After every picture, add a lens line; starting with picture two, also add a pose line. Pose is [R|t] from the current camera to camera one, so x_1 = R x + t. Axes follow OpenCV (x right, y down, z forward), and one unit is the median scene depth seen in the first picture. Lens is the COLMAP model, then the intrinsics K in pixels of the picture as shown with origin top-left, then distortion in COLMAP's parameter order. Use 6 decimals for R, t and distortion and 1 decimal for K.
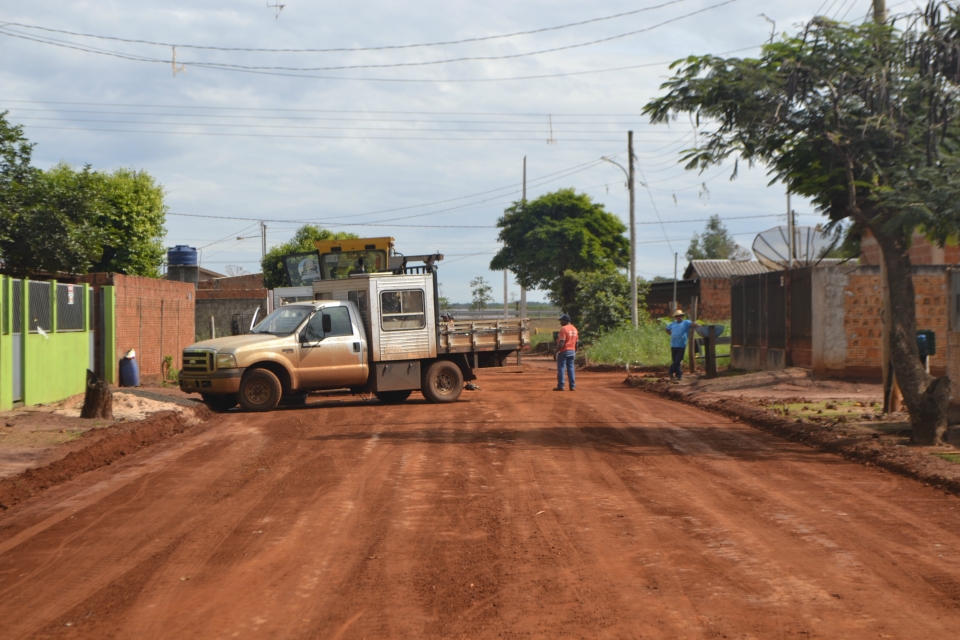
lens RADIAL K [[2074.2, 0, 480.0], [0, 2074.2, 320.0], [0, 0, 1]] dist [-0.003802, 0.147122]
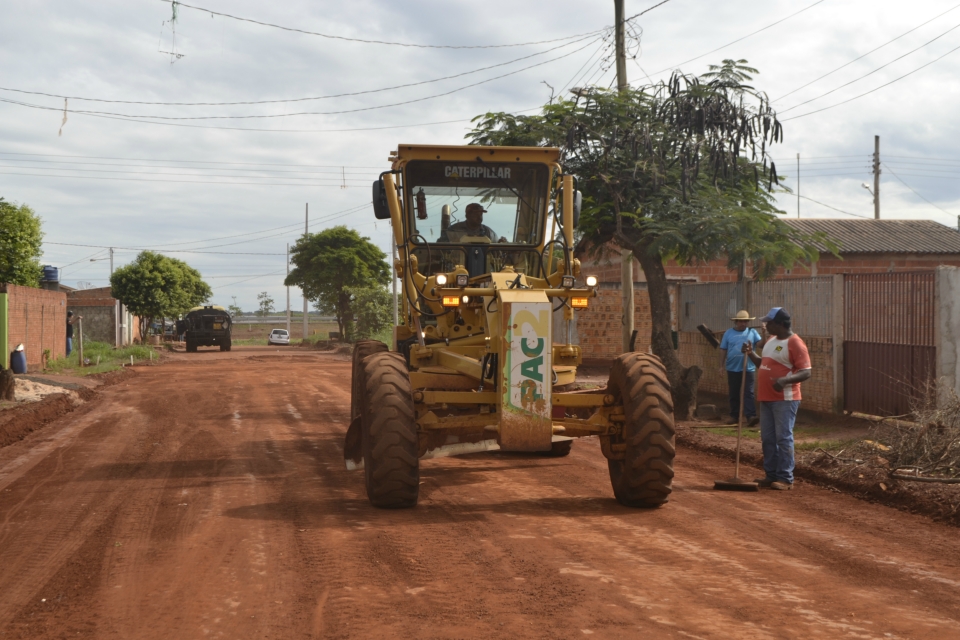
lens RADIAL K [[1494.7, 0, 456.3], [0, 1494.7, 321.3], [0, 0, 1]] dist [-0.023698, -0.022750]
pose [[0.991158, 0.004616, 0.132606, -0.033400], [-0.004308, 0.999987, -0.002610, 0.002084], [-0.132617, 0.002016, 0.991165, 0.086878]]
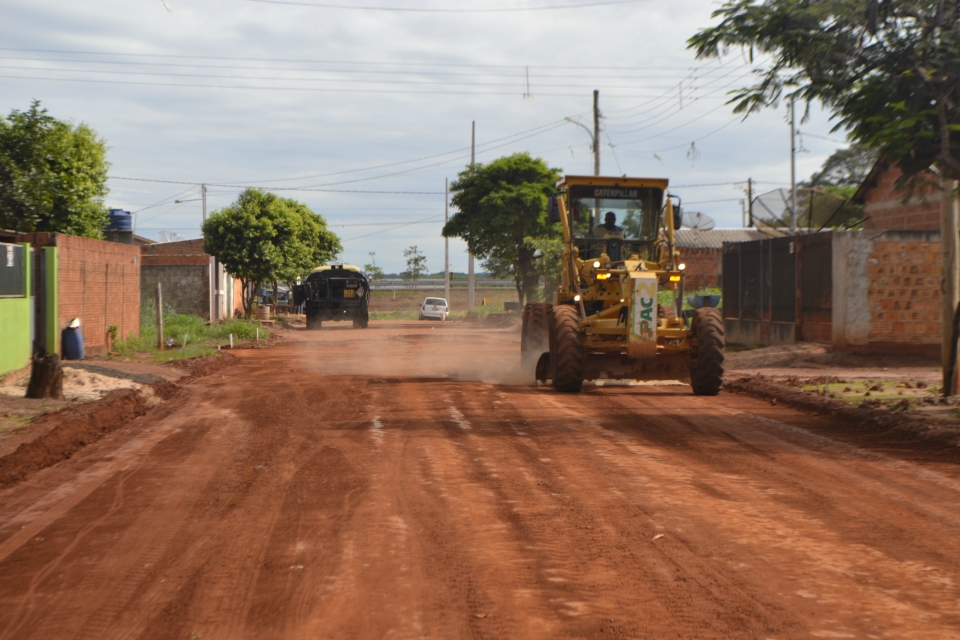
lens RADIAL K [[2068.7, 0, 458.5], [0, 2068.7, 319.9], [0, 0, 1]] dist [-0.002019, 0.246582]
pose [[0.999609, 0.006366, 0.027221, -0.034610], [-0.006747, 0.999880, 0.013935, 0.001815], [-0.027129, -0.014113, 0.999532, 0.130317]]
